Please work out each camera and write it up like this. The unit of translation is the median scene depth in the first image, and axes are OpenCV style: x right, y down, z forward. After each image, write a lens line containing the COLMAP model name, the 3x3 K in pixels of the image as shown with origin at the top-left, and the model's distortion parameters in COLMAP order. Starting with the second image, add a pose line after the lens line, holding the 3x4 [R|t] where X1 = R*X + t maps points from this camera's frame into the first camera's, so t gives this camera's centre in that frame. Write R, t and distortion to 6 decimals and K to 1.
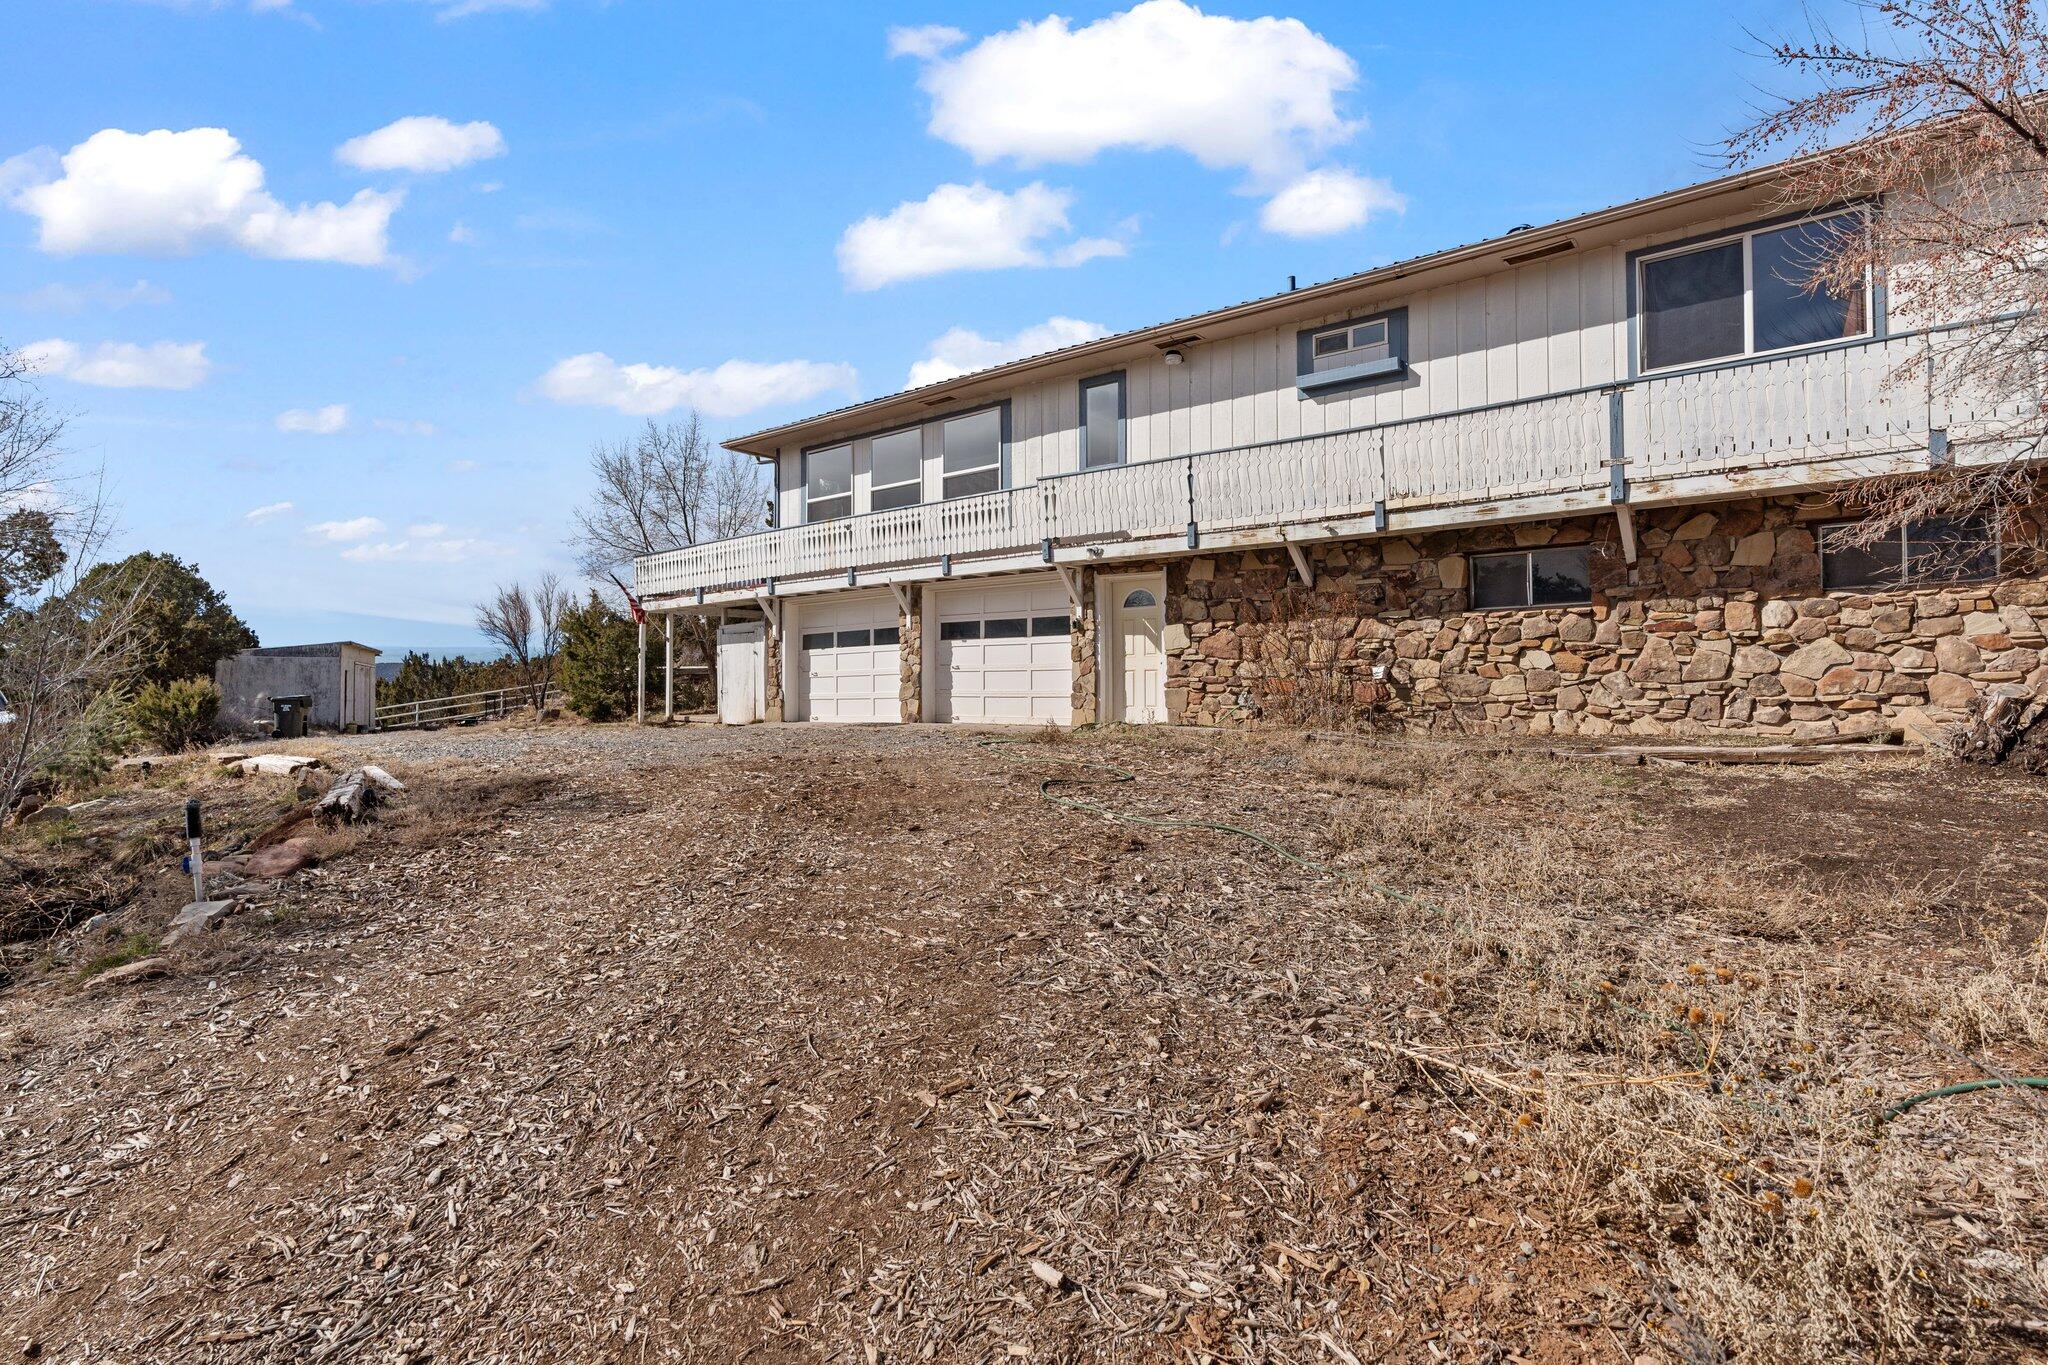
lens RADIAL K [[1035.8, 0, 1024.0], [0, 1035.8, 682.5], [0, 0, 1]] dist [-0.002509, 0.000151]
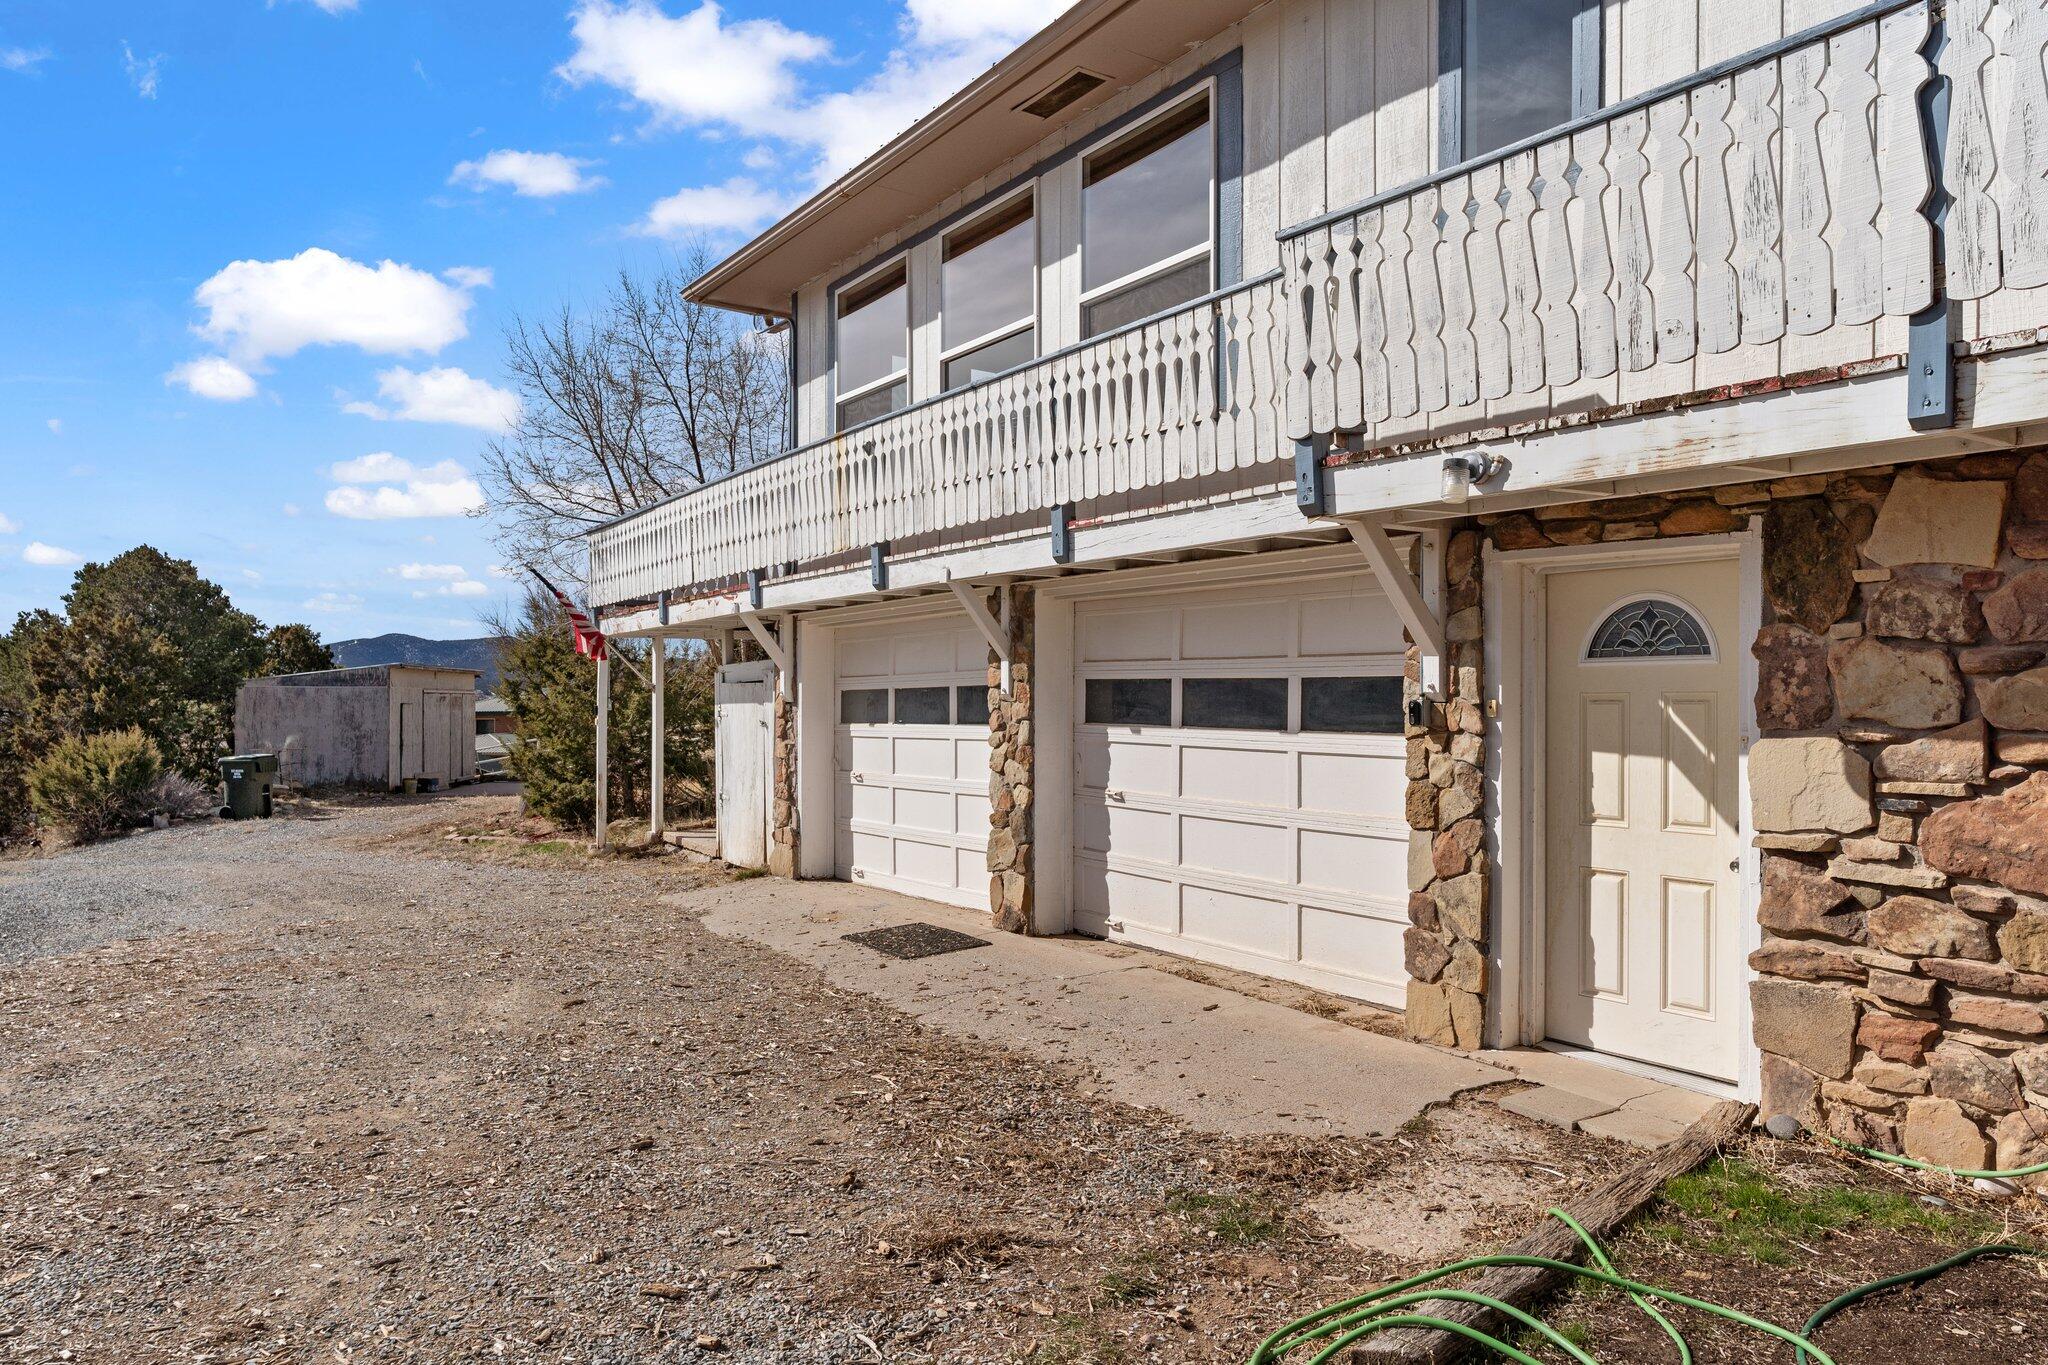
lens RADIAL K [[1347.3, 0, 1017.9], [0, 1347.3, 712.9], [0, 0, 1]] dist [0.002532, 0.002286]
pose [[0.955178, 0.006365, -0.295962, 0.054742], [0.000883, 0.999703, 0.024350, -0.066351], [0.296030, -0.023520, 0.954889, 0.581723]]
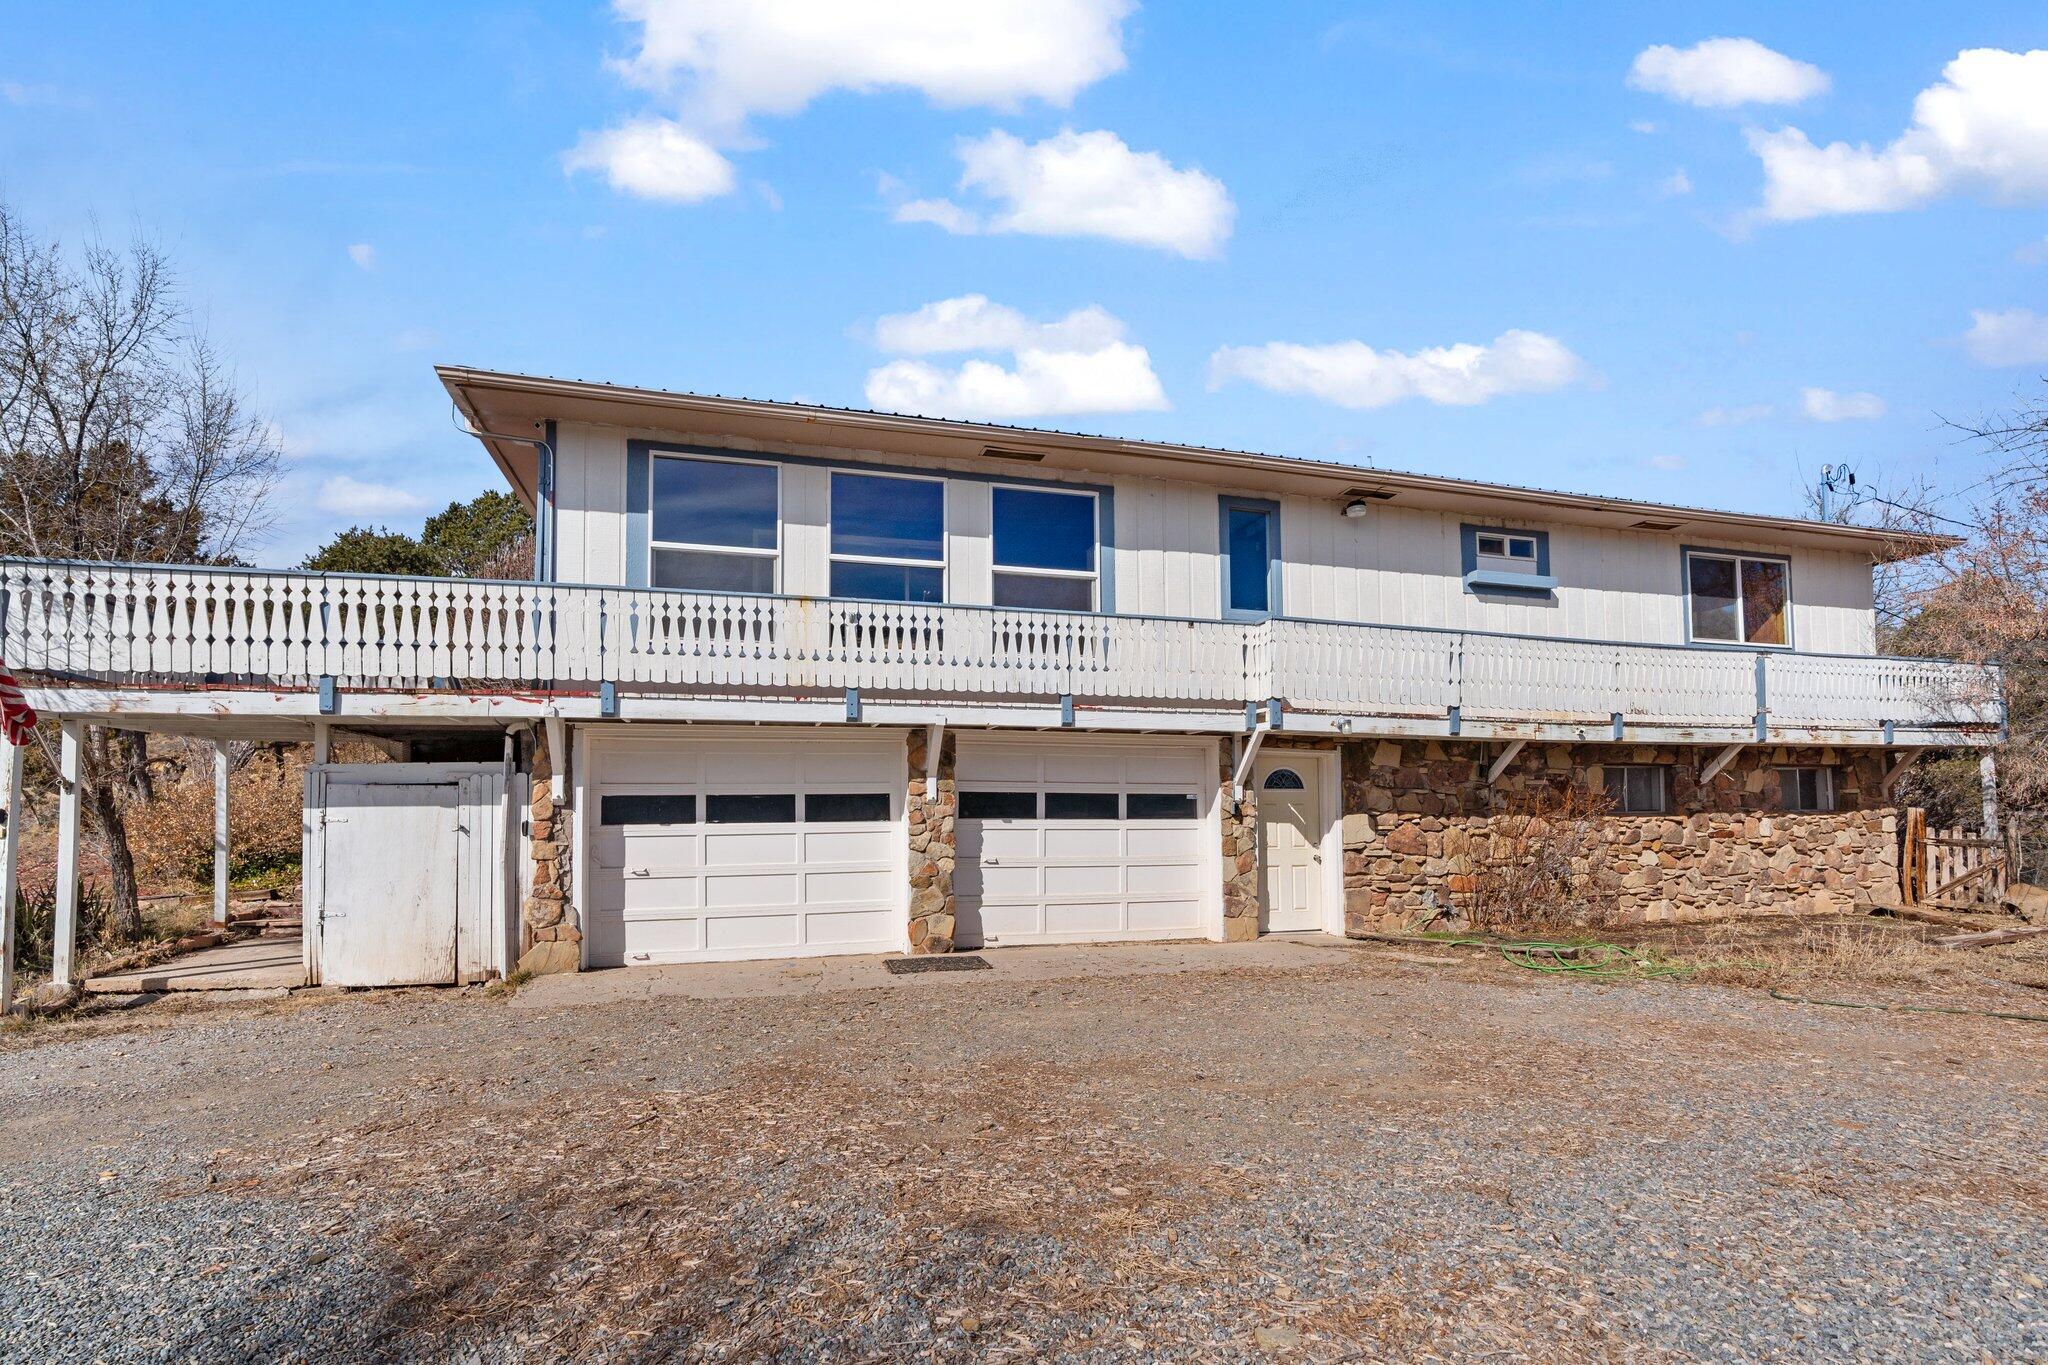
lens RADIAL K [[971.9, 0, 1017.3], [0, 971.9, 792.5], [0, 0, 1]] dist [-0.006004, -0.000358]
pose [[0.567401, 0.026623, 0.823011, -0.645544], [-0.006657, 0.999593, -0.027745, -0.046786], [-0.823415, 0.010264, 0.567347, 0.727166]]
